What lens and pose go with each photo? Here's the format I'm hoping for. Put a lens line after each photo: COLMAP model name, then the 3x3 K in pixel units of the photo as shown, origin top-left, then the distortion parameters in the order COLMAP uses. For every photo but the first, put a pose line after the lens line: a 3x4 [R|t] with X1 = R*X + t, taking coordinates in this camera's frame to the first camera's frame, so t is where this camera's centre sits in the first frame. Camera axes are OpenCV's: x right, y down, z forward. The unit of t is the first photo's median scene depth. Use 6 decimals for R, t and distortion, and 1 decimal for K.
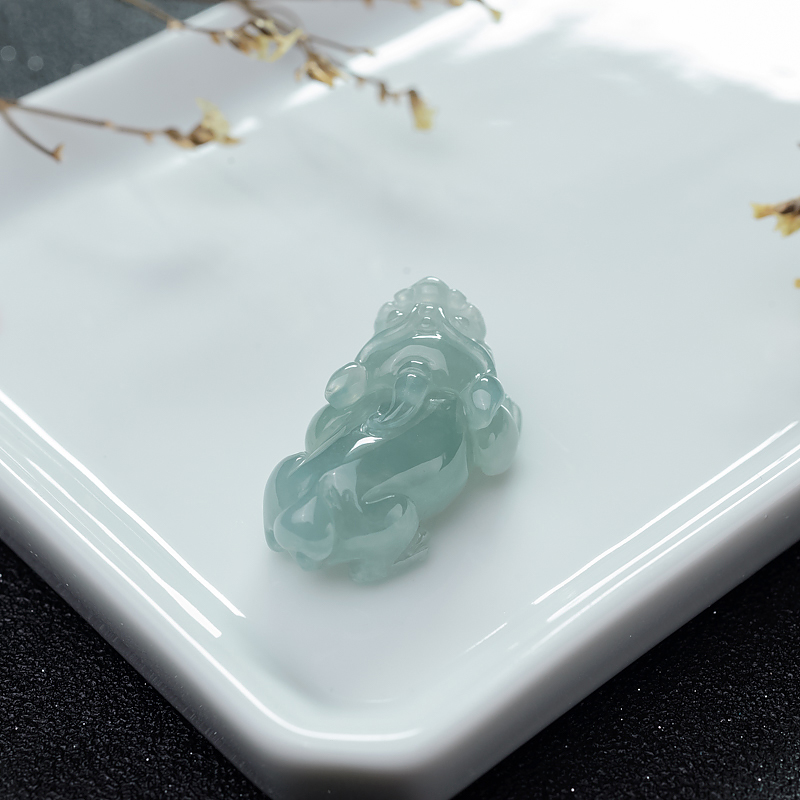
lens RADIAL K [[2522.6, 0, 404.9], [0, 2522.6, 399.3], [0, 0, 1]] dist [-0.135916, 0.000000]
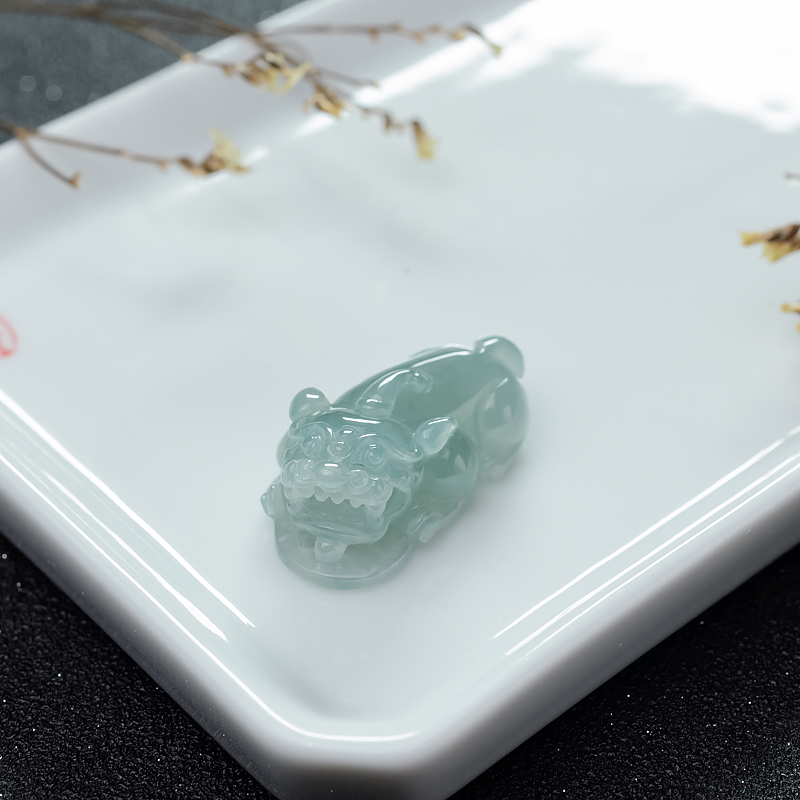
lens RADIAL K [[2522.6, 0, 398.3], [0, 2522.6, 398.0], [0, 0, 1]] dist [-0.135916, 0.000000]
pose [[0.999964, 0.004120, -0.007457, 0.004569], [-0.004186, 0.999953, -0.008732, 0.001050], [0.007421, 0.008763, 0.999934, -0.047700]]
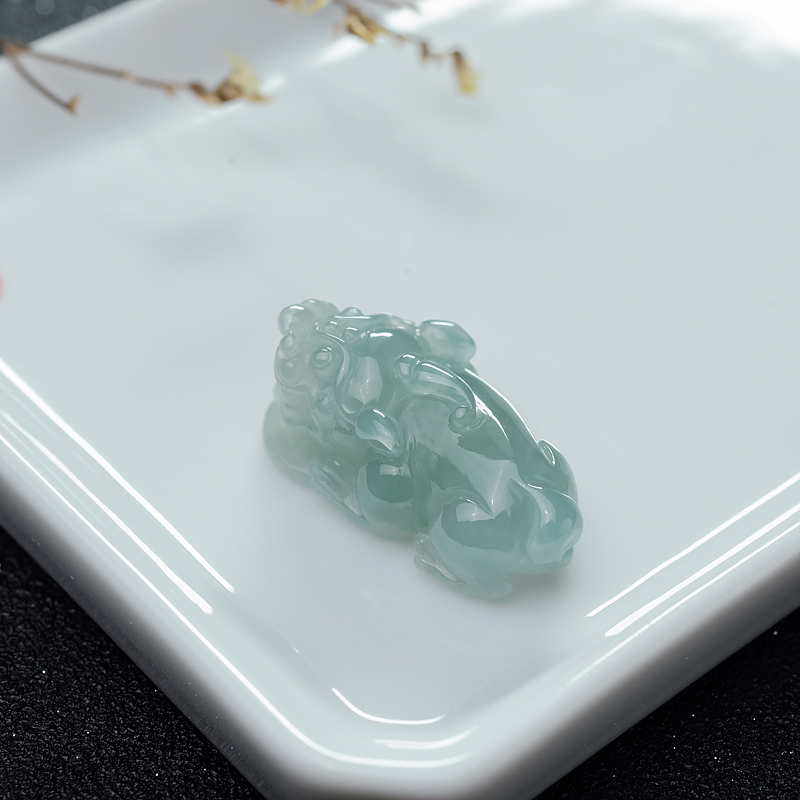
lens RADIAL K [[2522.6, 0, 398.6], [0, 2522.6, 401.8], [0, 0, 1]] dist [-0.135916, 0.000000]
pose [[0.999186, 0.036295, 0.017624, -0.034688], [-0.036652, 0.999121, 0.020358, -0.013902], [-0.016870, -0.020988, 0.999637, 0.084259]]
